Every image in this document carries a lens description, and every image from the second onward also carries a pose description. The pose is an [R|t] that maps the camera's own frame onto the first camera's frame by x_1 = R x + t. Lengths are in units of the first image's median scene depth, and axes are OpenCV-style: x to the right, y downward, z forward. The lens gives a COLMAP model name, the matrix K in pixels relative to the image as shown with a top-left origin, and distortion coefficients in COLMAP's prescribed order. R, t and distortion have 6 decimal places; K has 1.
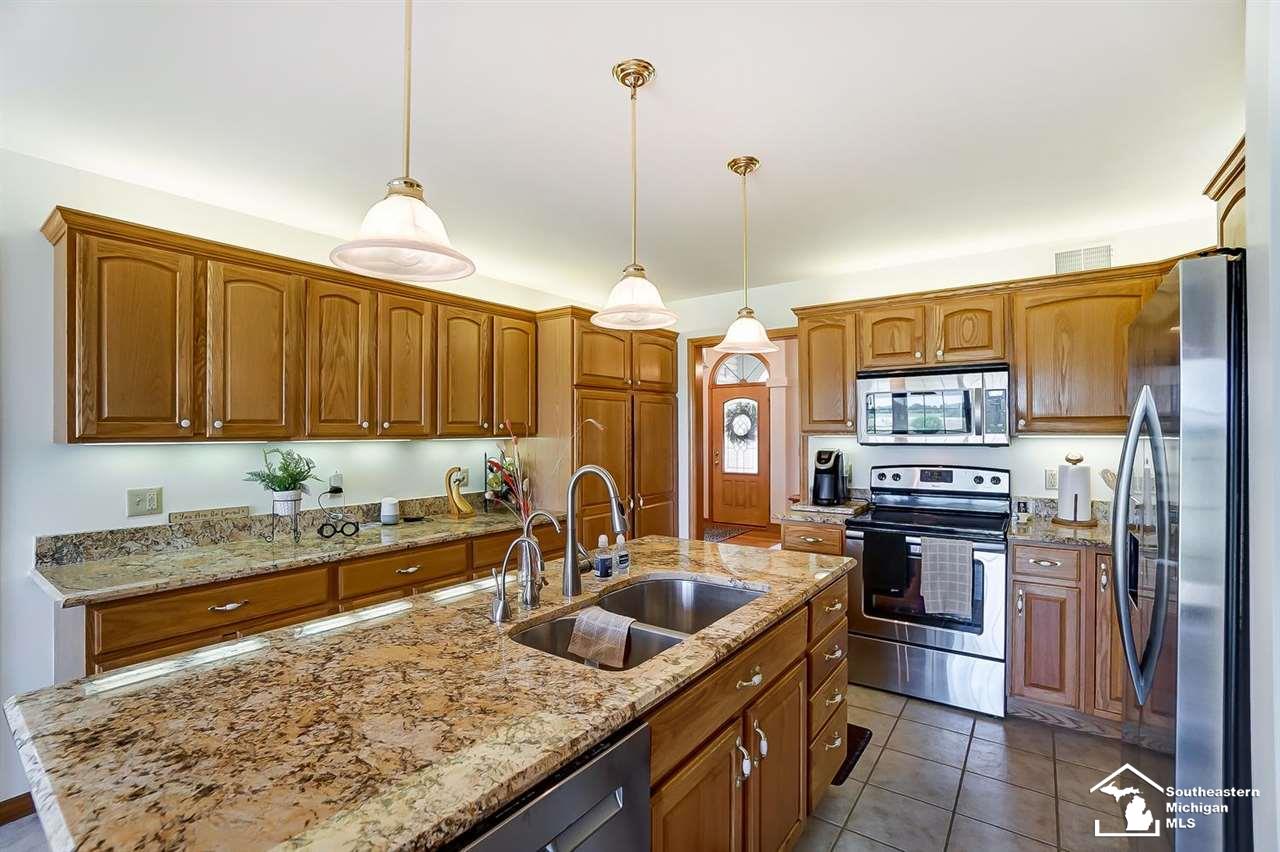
lens RADIAL K [[564.8, 0, 632.4], [0, 564.8, 431.3], [0, 0, 1]] dist [-0.071043, 0.022857]
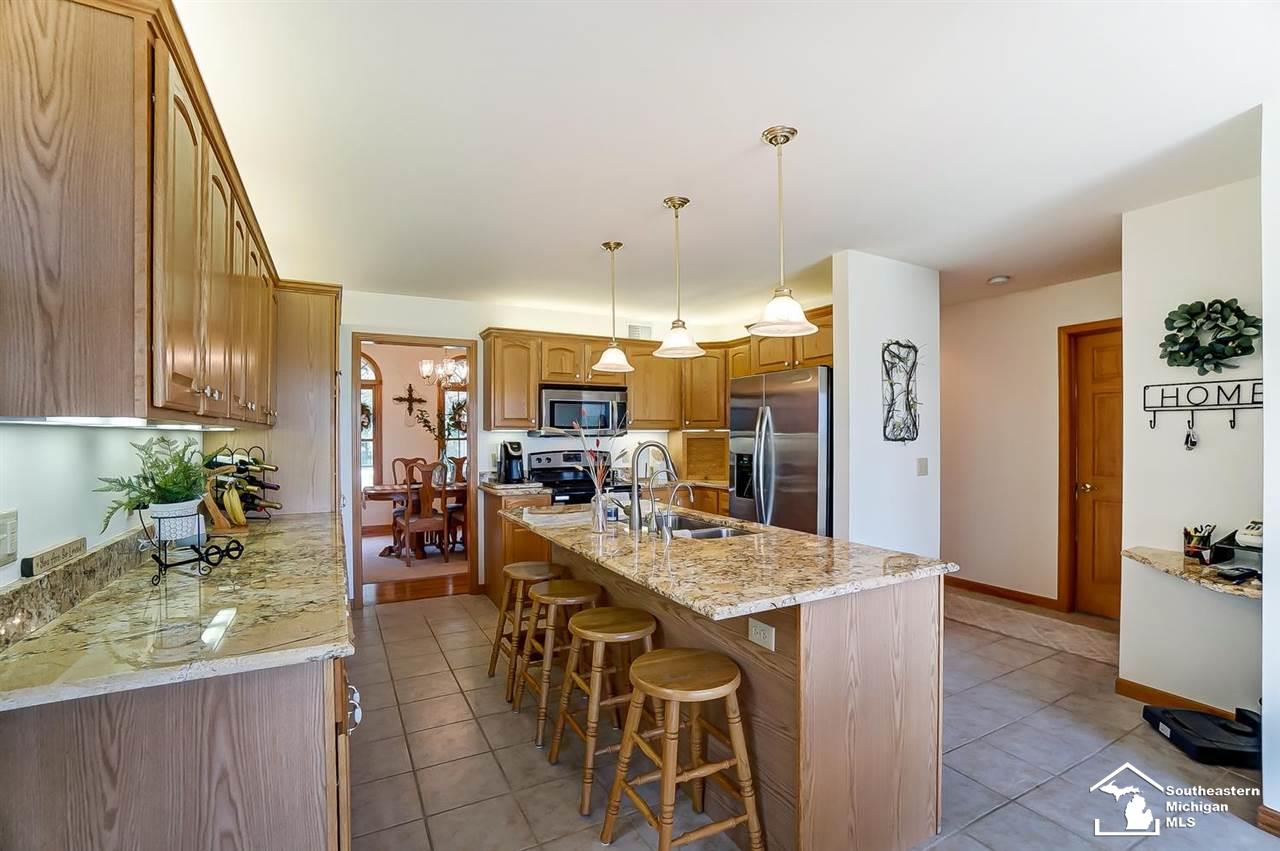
lens RADIAL K [[564.8, 0, 632.4], [0, 564.8, 430.8], [0, 0, 1]] dist [-0.071043, 0.022857]
pose [[0.462395, 0.001013, 0.886674, -1.017101], [0.006899, 0.999965, -0.004740, 0.024682], [-0.886647, 0.008309, 0.462372, 0.221444]]
